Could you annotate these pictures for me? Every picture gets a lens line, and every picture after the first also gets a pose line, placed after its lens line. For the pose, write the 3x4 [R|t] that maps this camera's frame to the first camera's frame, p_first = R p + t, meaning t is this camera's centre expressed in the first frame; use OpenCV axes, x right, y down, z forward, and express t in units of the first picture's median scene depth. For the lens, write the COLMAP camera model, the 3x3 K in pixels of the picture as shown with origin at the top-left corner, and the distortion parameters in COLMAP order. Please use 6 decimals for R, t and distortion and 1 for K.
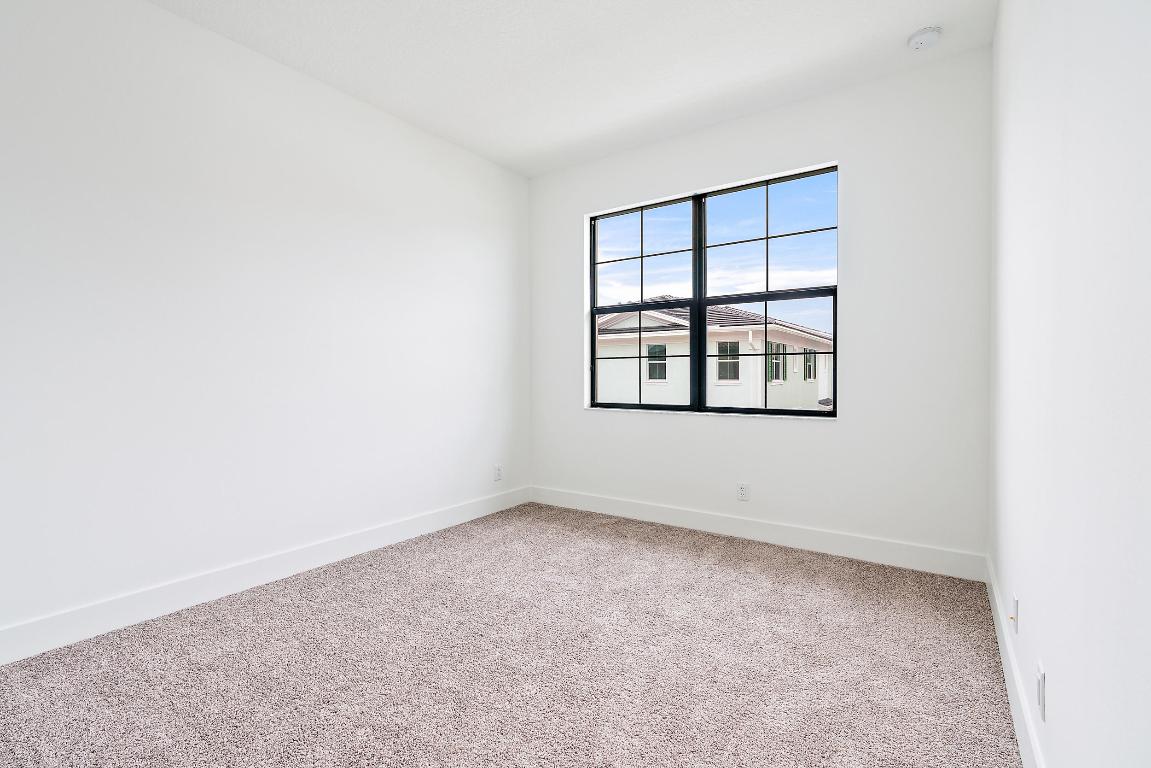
lens RADIAL K [[530.1, 0, 581.7], [0, 530.1, 387.8], [0, 0, 1]] dist [-0.004215, -0.000290]
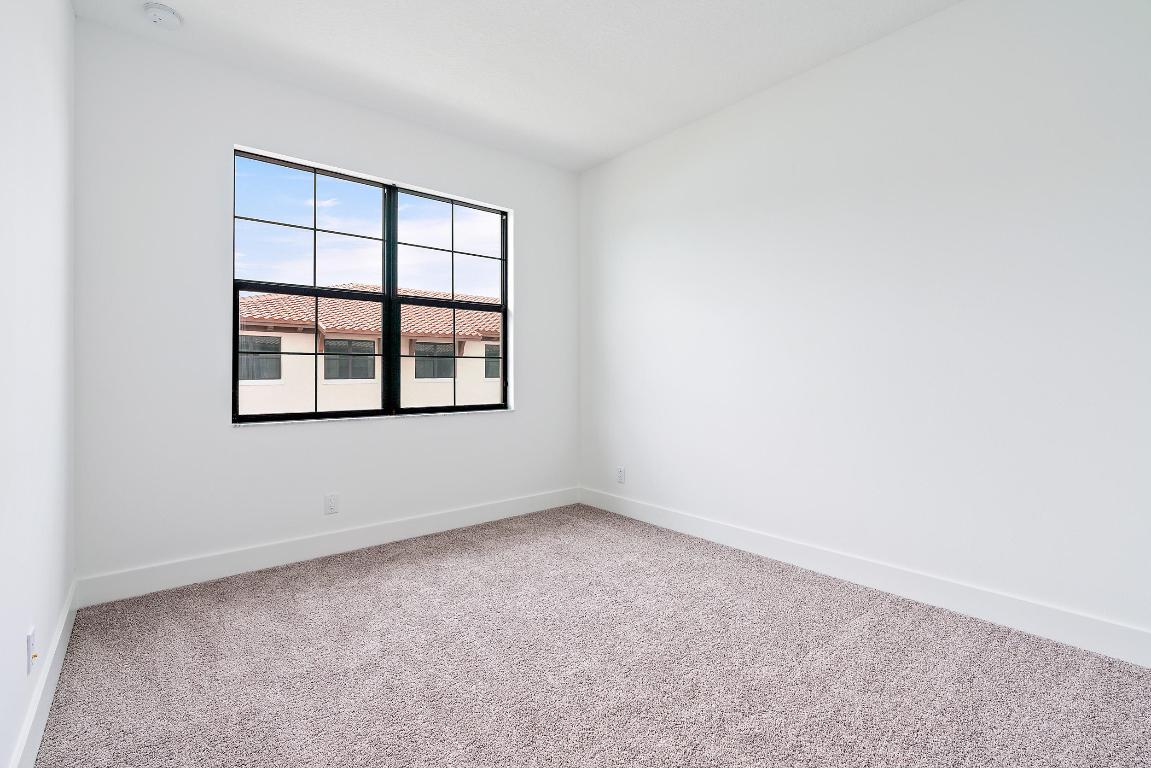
lens RADIAL K [[530.1, 0, 577.7], [0, 530.1, 383.6], [0, 0, 1]] dist [-0.004215, -0.000290]
pose [[0.241135, -0.013559, 0.970397, -0.600818], [0.022399, 0.999714, 0.008402, -0.011336], [-0.970233, 0.019710, 0.241370, 0.441665]]
